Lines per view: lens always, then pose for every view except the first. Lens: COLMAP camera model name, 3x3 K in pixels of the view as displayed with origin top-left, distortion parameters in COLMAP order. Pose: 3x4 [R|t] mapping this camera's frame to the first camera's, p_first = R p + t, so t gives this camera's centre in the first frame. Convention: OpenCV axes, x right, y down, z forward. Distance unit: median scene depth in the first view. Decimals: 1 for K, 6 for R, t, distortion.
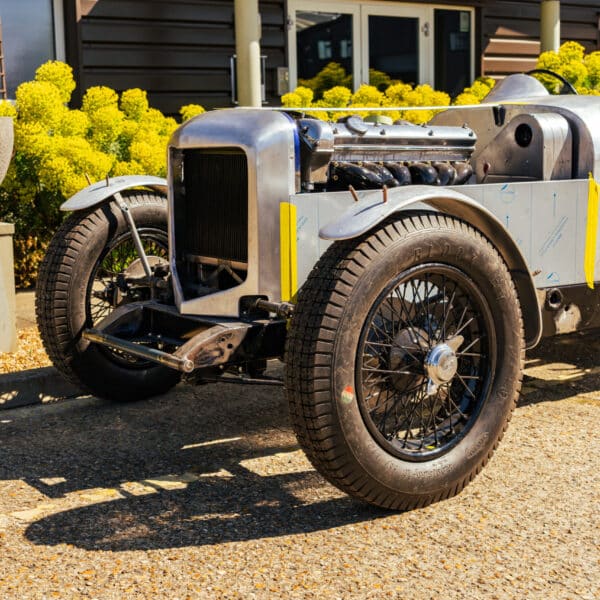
lens RADIAL K [[1087.6, 0, 287.1], [0, 1087.6, 289.8], [0, 0, 1]] dist [-0.029888, 0.035699]
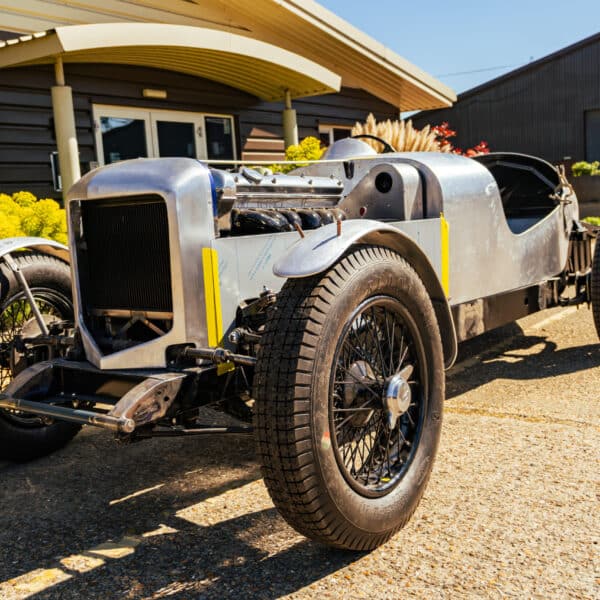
lens RADIAL K [[771.6, 0, 288.9], [0, 771.6, 298.9], [0, 0, 1]] dist [0.003633, 0.045484]
pose [[0.961345, -0.073264, 0.265421, -0.118807], [0.083896, 0.996054, -0.028929, -0.006980], [-0.262254, 0.050079, 0.963698, 0.299736]]
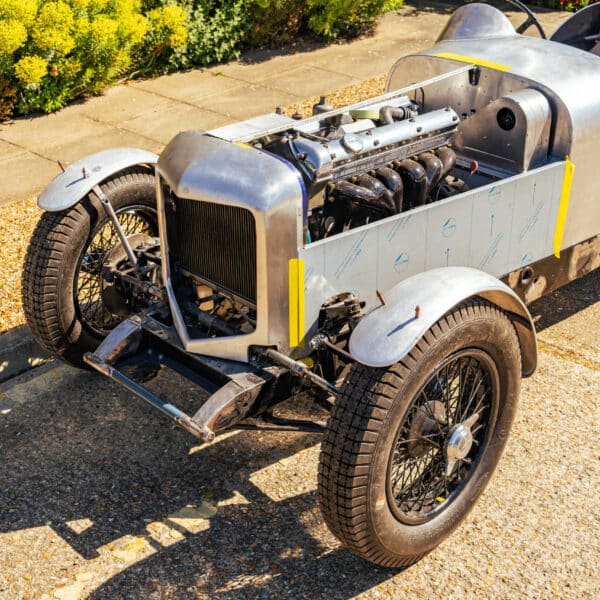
lens RADIAL K [[959.5, 0, 300.0], [0, 959.5, 300.0], [0, 0, 1]] dist [-0.029125, -0.000459]
pose [[0.990890, -0.054821, 0.123014, -0.104024], [0.010925, 0.943114, 0.332291, -0.330312], [-0.134233, -0.327919, 0.935121, 0.171354]]
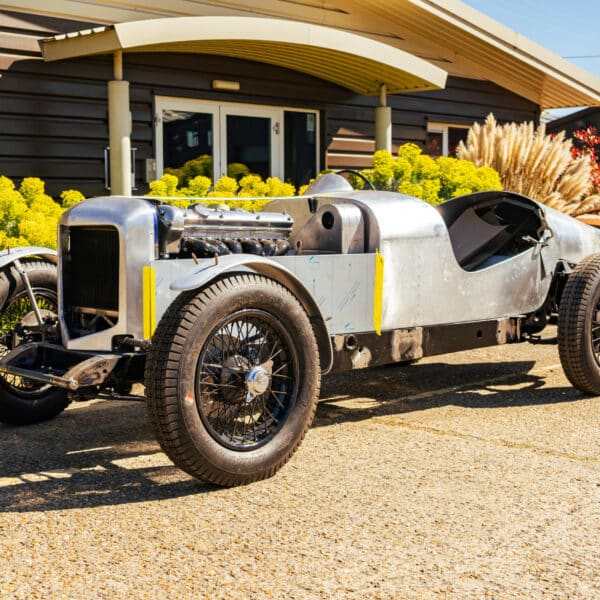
lens RADIAL K [[1043.9, 0, 282.8], [0, 1043.9, 302.3], [0, 0, 1]] dist [-0.031688, -0.035583]
pose [[0.992697, 0.007149, 0.120420, 0.009987], [0.000298, 0.998094, -0.061714, 0.044764], [-0.120632, 0.061299, 0.990803, -0.307828]]
